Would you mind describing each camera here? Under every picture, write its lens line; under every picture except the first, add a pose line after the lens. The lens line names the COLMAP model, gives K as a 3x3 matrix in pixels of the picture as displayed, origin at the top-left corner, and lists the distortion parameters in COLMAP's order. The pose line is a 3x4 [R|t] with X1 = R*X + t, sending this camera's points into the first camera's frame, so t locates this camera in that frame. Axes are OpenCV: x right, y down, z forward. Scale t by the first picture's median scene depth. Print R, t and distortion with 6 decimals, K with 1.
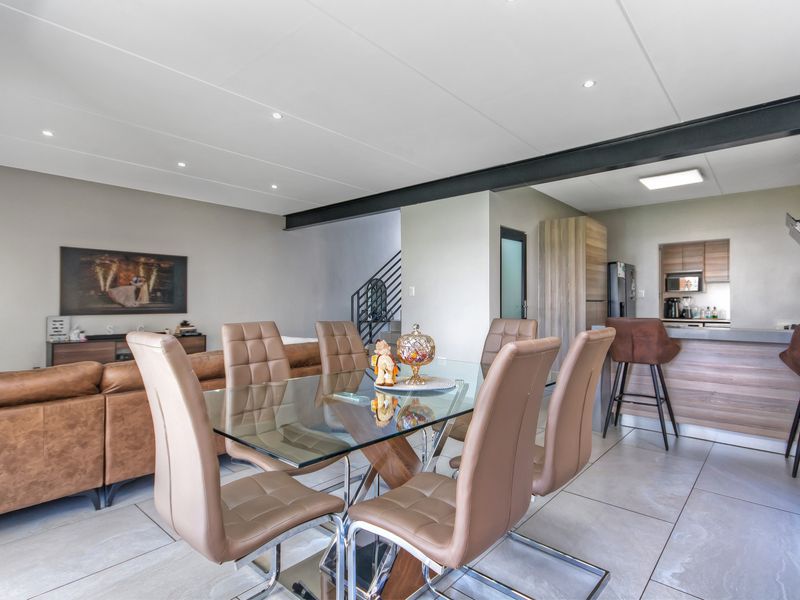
lens RADIAL K [[436.0, 0, 400.0], [0, 436.0, 300.0], [0, 0, 1]] dist [-0.001189, -0.000361]
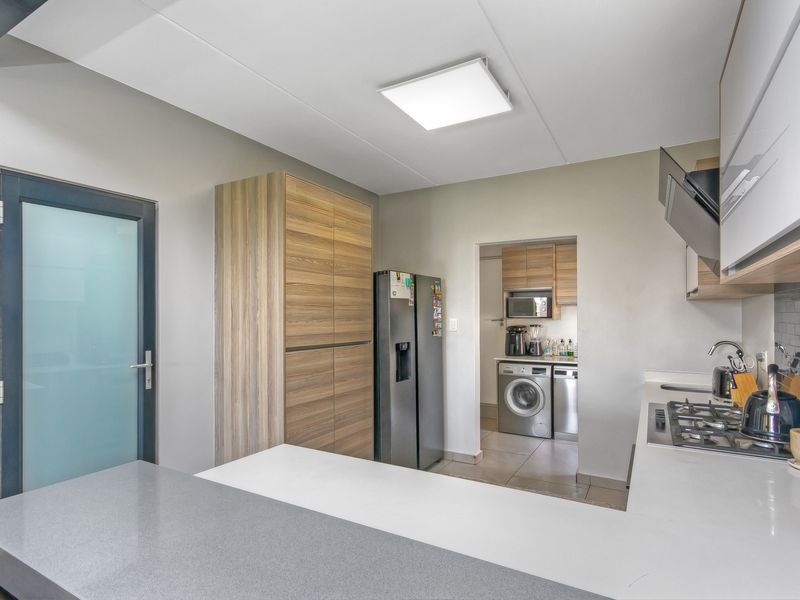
lens RADIAL K [[436.0, 0, 400.0], [0, 436.0, 300.0], [0, 0, 1]] dist [-0.001189, -0.000361]
pose [[0.981402, 0.003393, 0.191932, 0.335847], [0.003053, 0.999441, -0.033280, -0.026857], [-0.191938, 0.033247, 0.980844, 0.380886]]
